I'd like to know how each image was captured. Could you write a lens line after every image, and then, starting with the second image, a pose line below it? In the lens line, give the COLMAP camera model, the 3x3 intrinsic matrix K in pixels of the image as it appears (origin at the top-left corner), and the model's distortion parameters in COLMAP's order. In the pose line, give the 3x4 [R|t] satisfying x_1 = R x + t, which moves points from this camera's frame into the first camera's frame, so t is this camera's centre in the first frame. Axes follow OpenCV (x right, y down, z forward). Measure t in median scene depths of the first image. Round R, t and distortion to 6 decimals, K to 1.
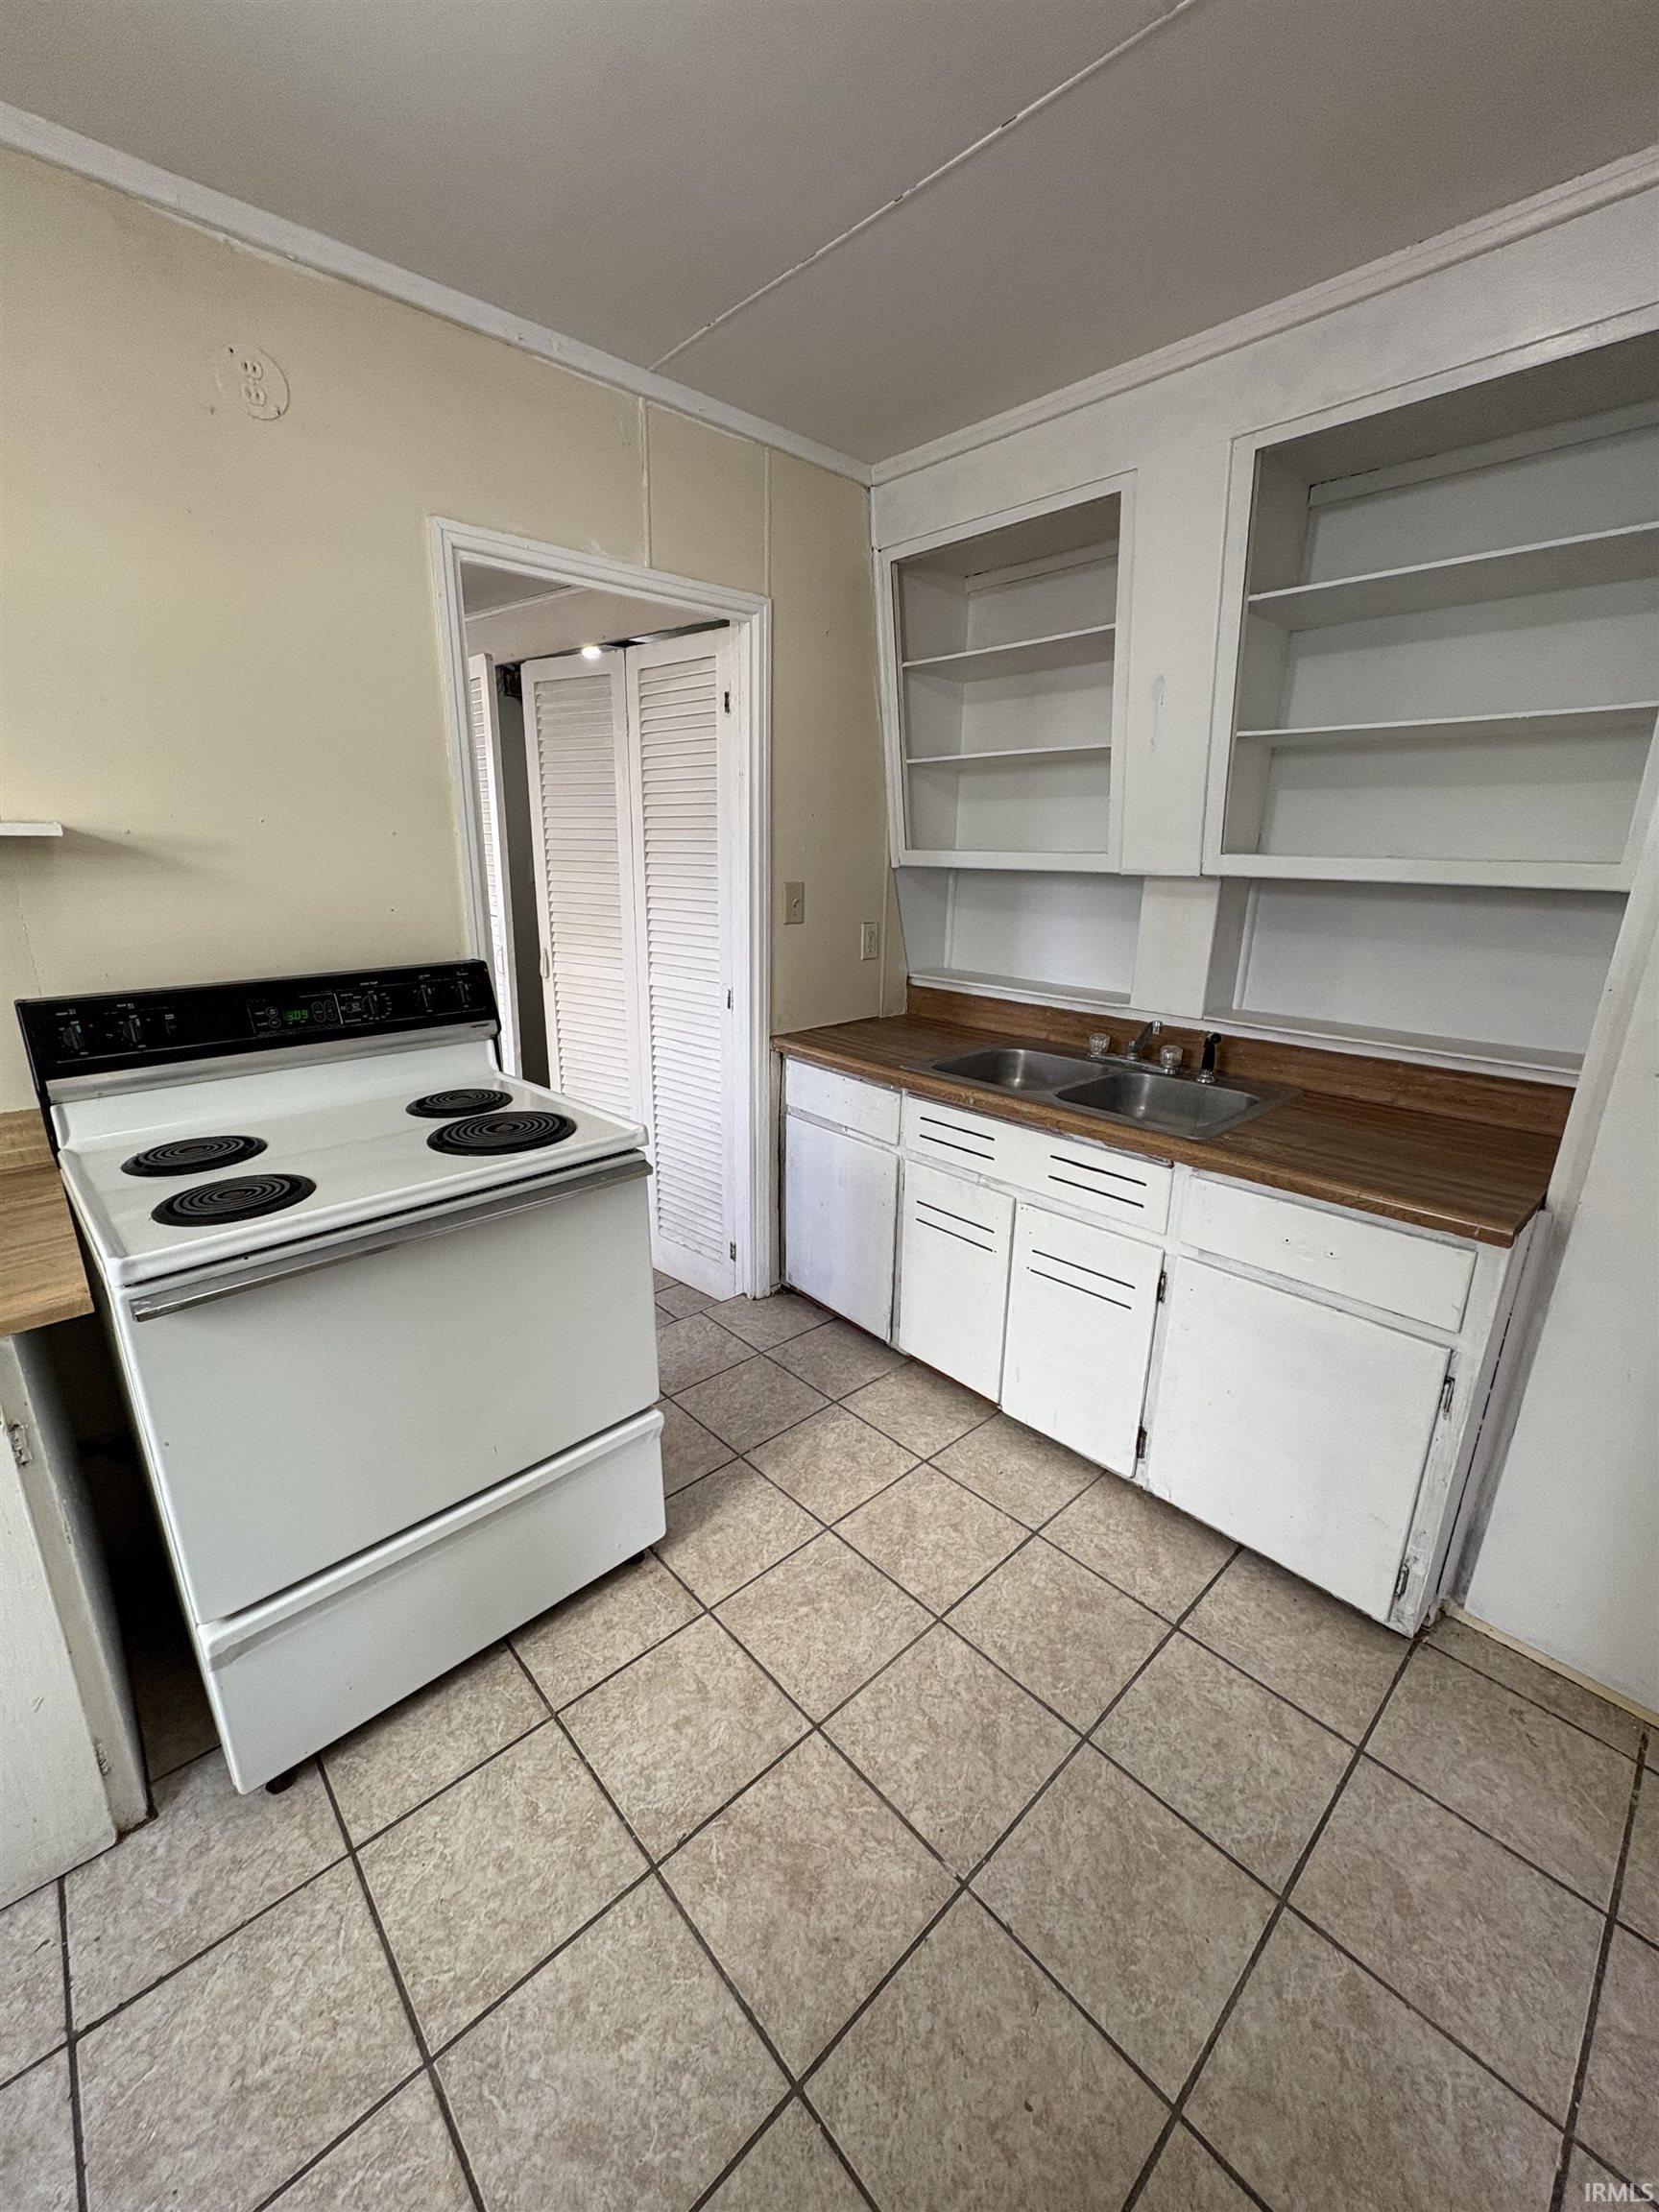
lens RADIAL K [[880.5, 0, 828.3], [0, 880.5, 1107.2], [0, 0, 1]] dist [0.000642, 0.000061]
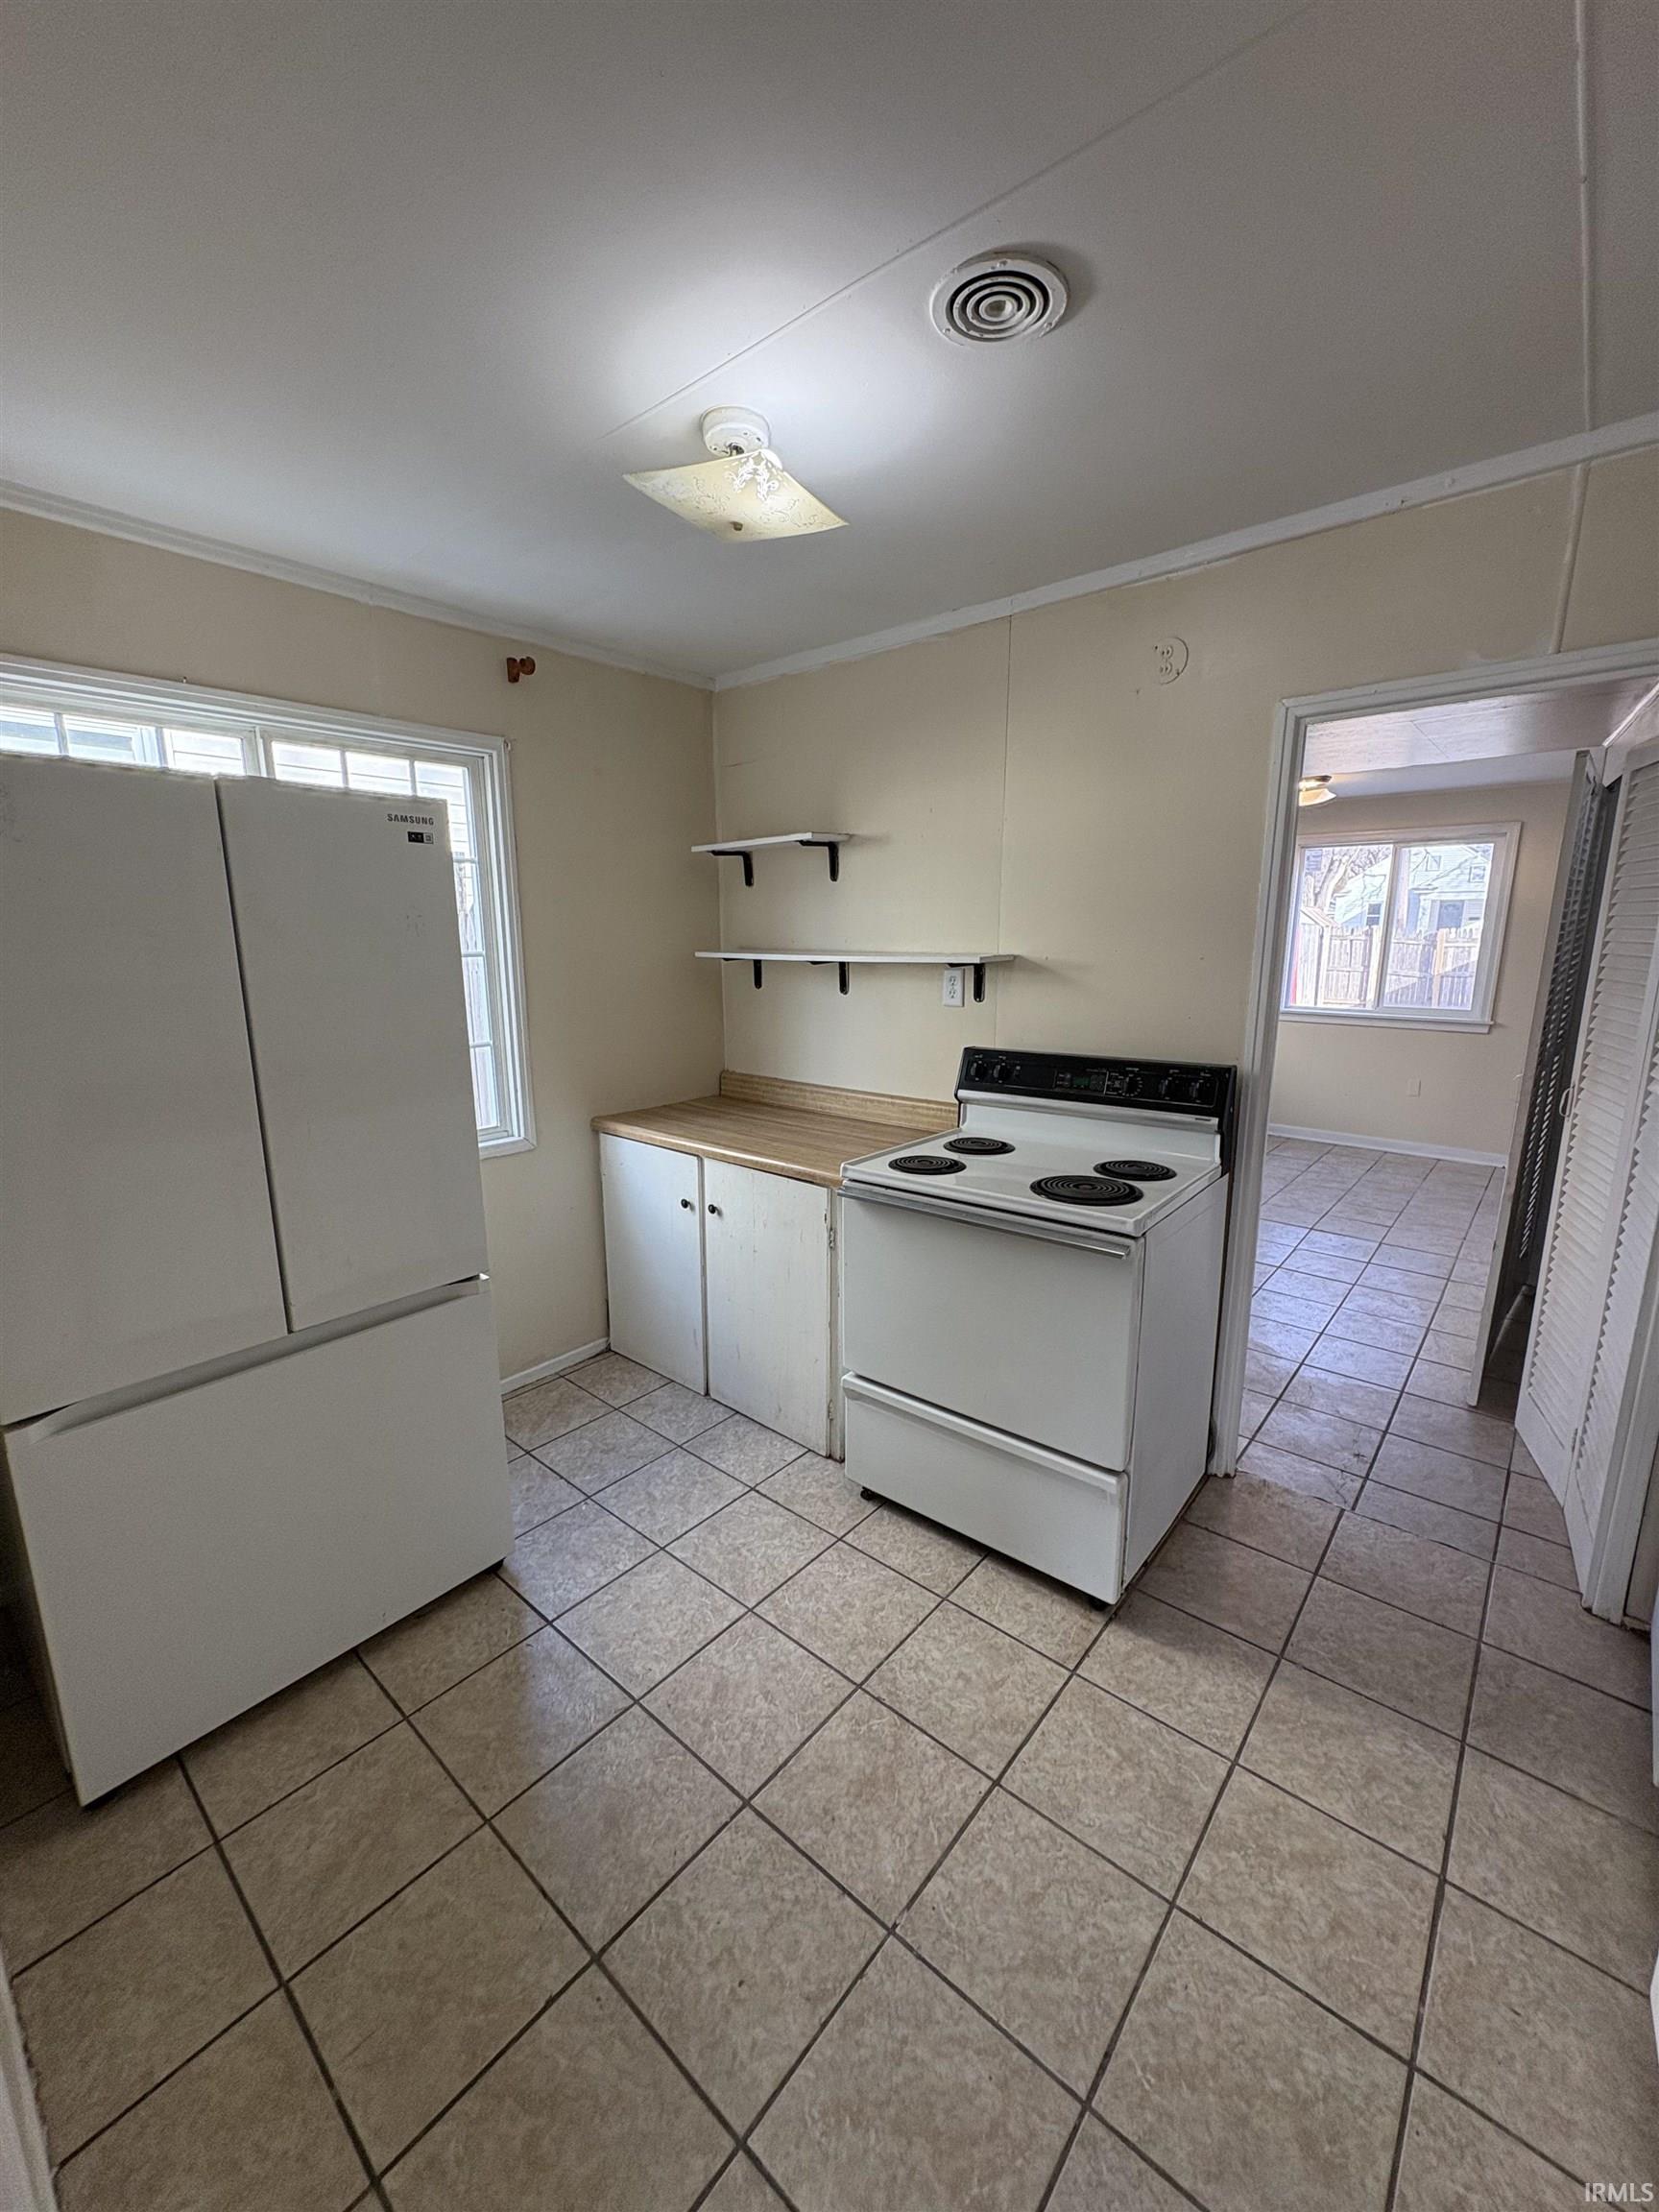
lens RADIAL K [[880.5, 0, 828.0], [0, 880.5, 1107.5], [0, 0, 1]] dist [0.000642, 0.000061]
pose [[0.112010, 0.181186, -0.977049, 0.926155], [-0.274257, 0.950684, 0.144856, -0.190677], [0.955111, 0.251737, 0.156177, 0.460918]]
